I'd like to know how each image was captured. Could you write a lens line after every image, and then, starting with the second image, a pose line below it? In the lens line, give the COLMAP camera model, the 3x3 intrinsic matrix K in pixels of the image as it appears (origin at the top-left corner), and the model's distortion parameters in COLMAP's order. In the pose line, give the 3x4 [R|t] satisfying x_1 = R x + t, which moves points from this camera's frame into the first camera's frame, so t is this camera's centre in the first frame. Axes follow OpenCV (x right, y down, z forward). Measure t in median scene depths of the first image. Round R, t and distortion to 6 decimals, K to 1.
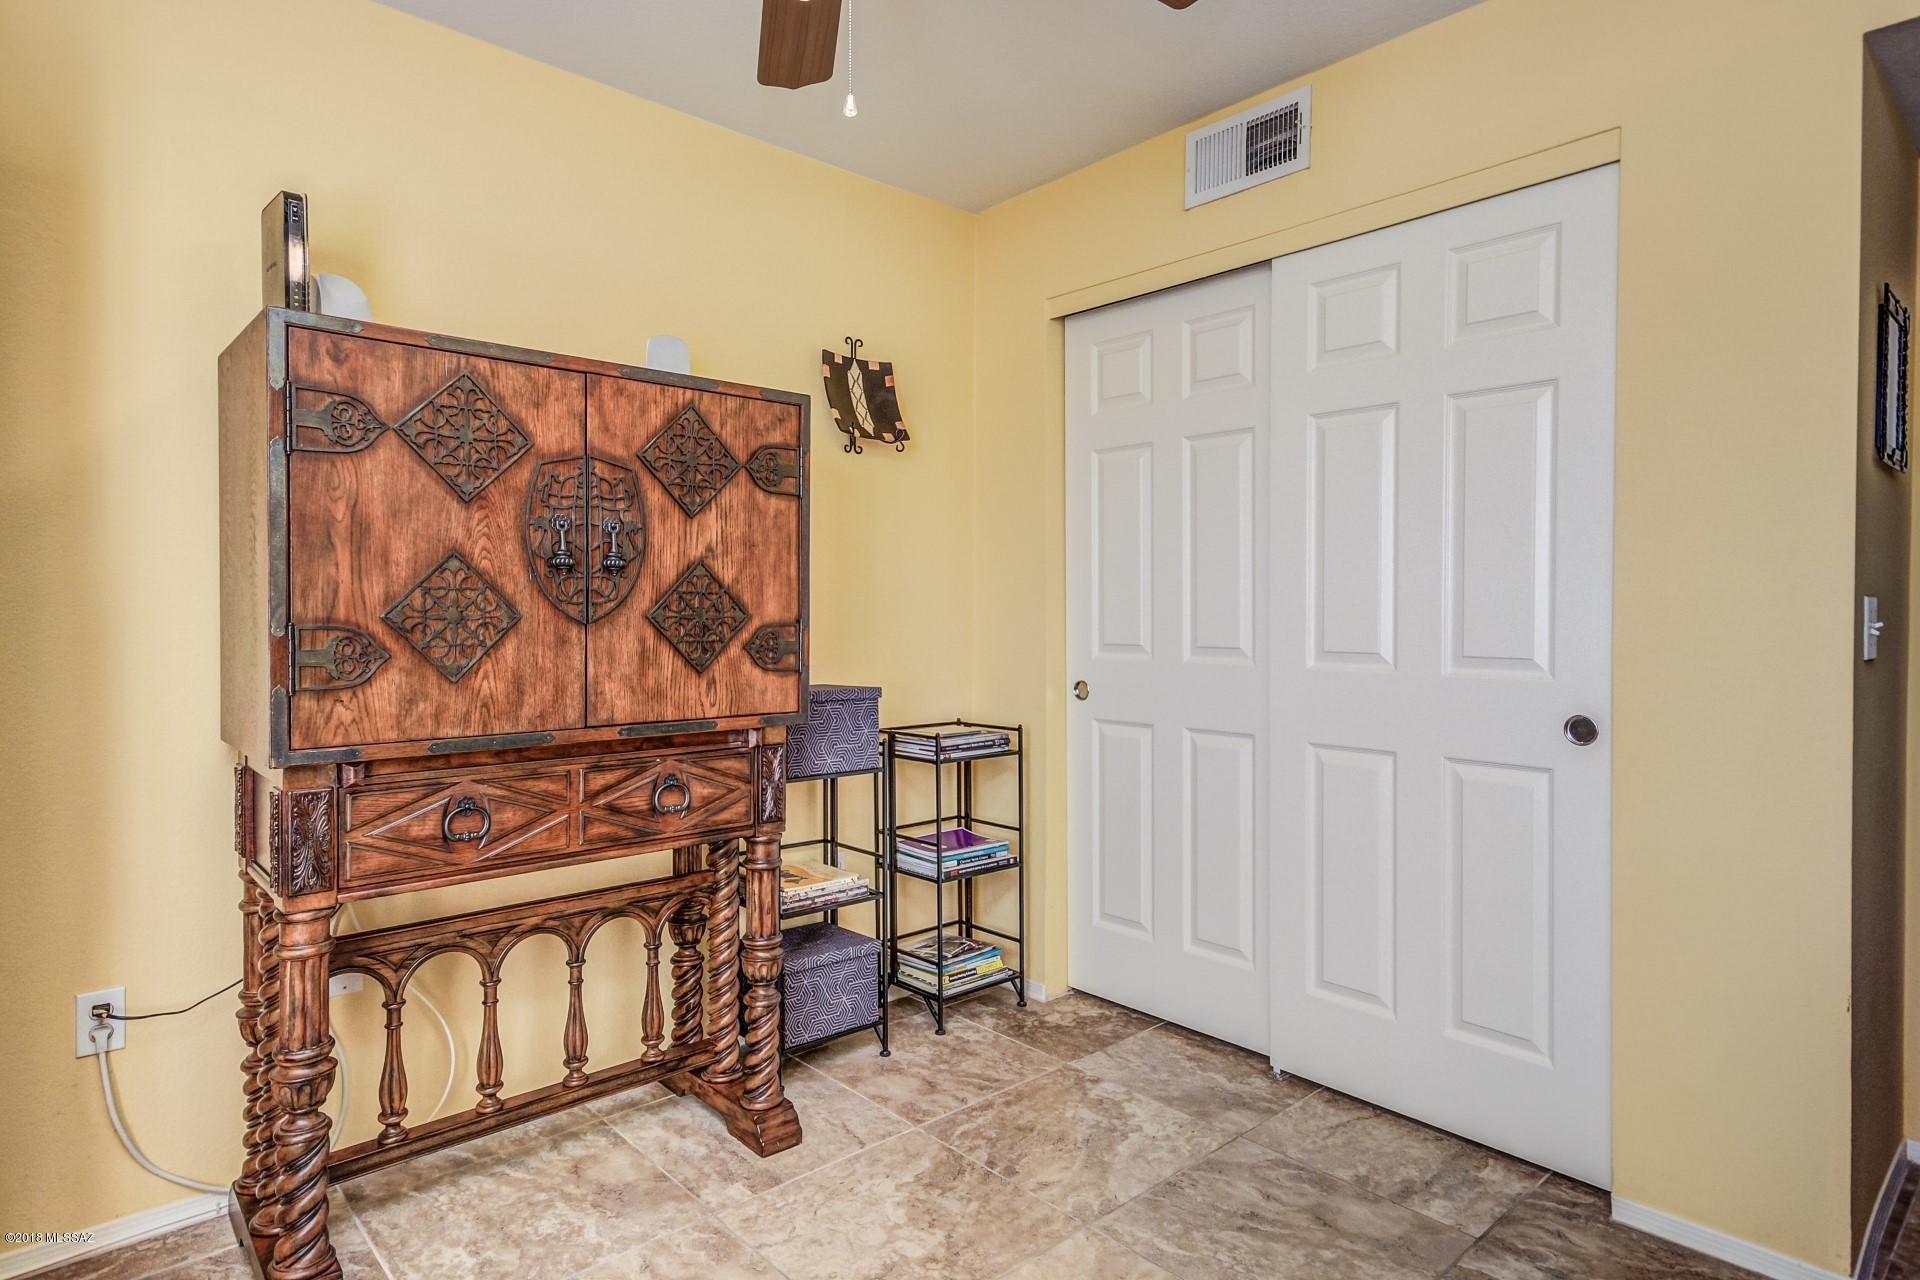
lens RADIAL K [[1069.6, 0, 964.3], [0, 1069.6, 631.9], [0, 0, 1]] dist [0.023560, 0.001878]
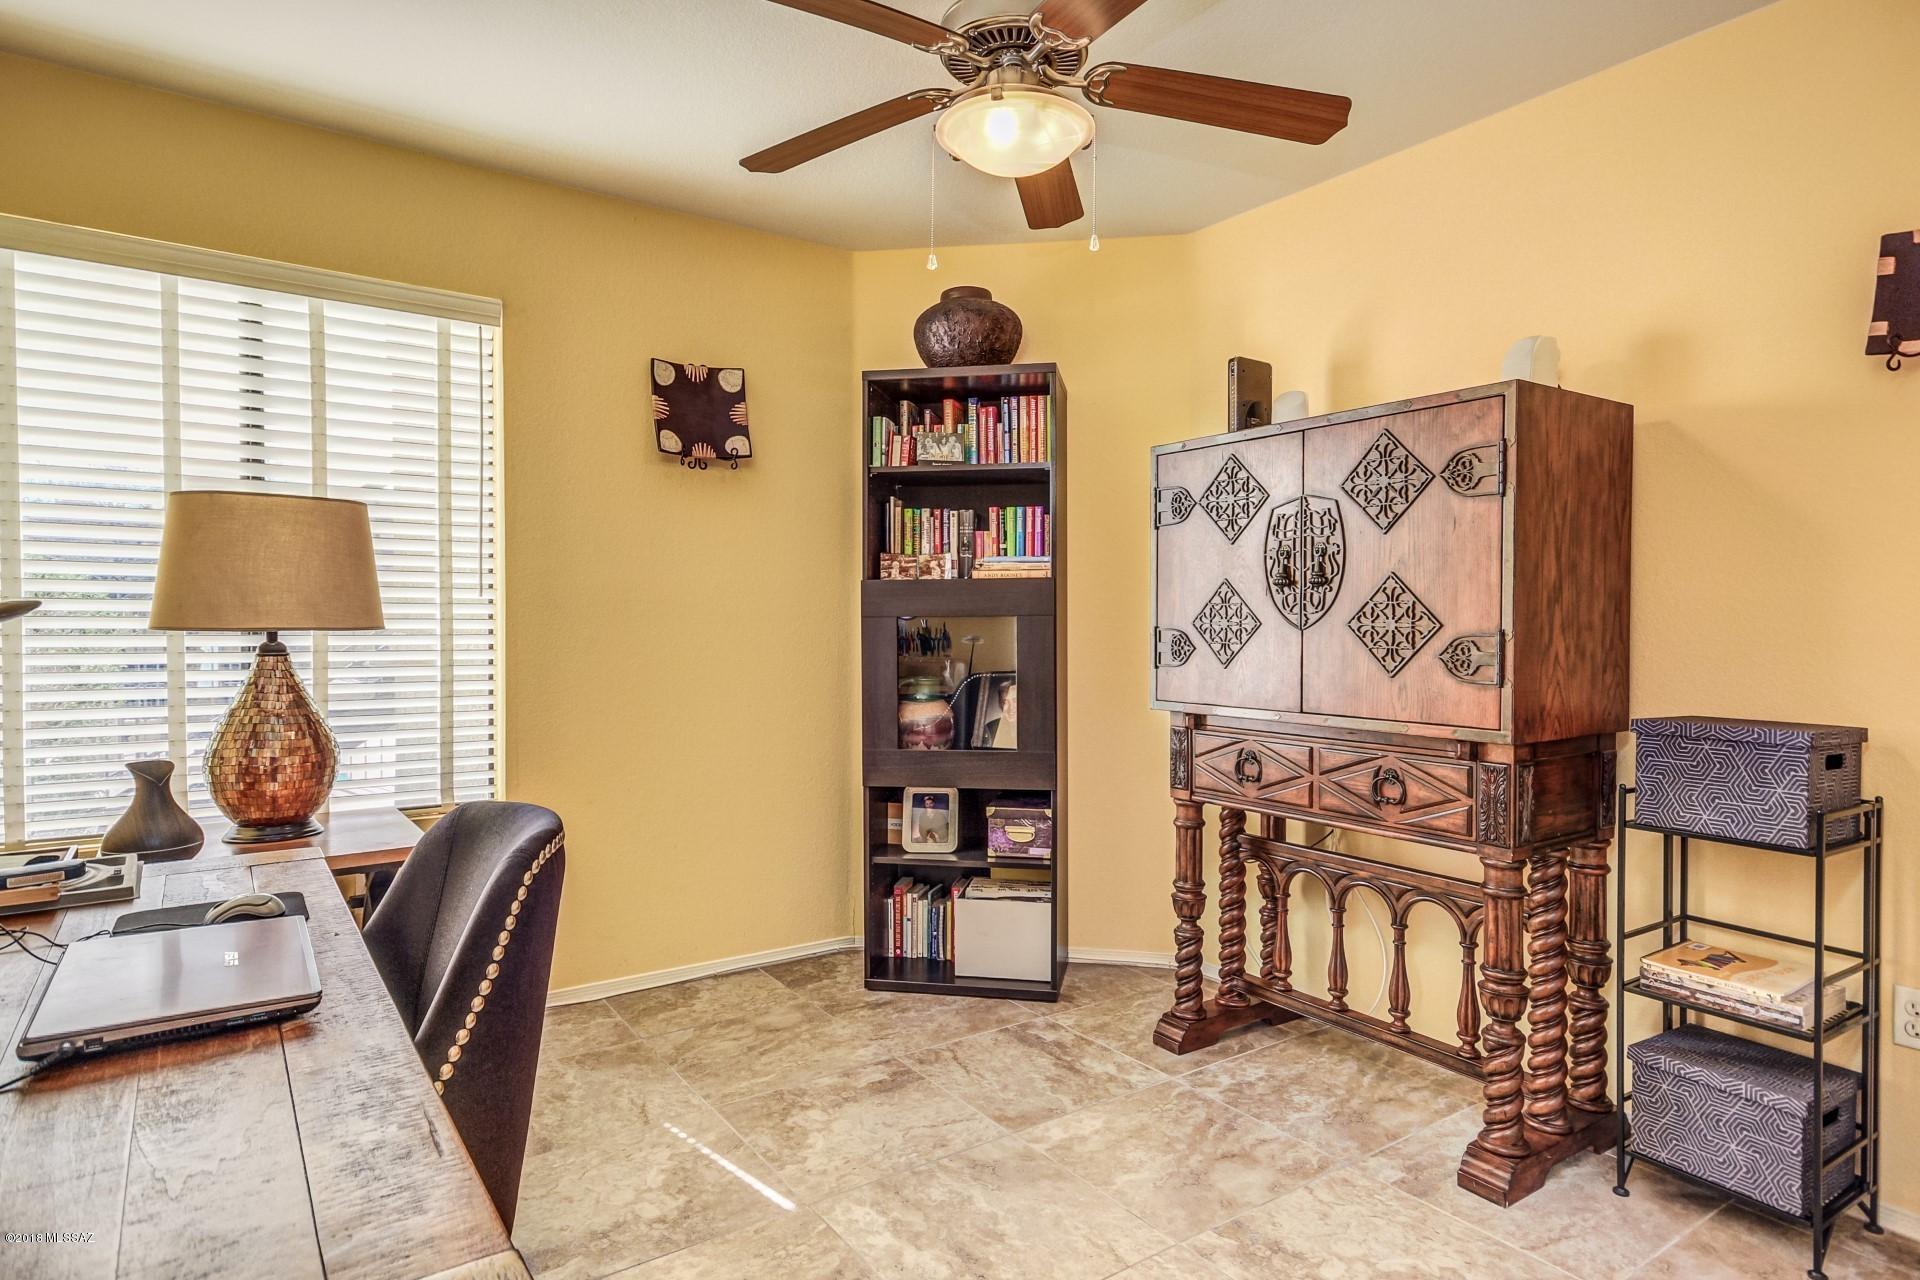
lens RADIAL K [[1069.6, 0, 962.3], [0, 1069.6, 633.0], [0, 0, 1]] dist [0.023560, 0.001878]
pose [[-0.127436, 0.014535, -0.991740, 0.850504], [-0.022759, 0.999587, 0.017574, -0.014652], [0.991586, 0.024810, -0.127053, 0.688741]]
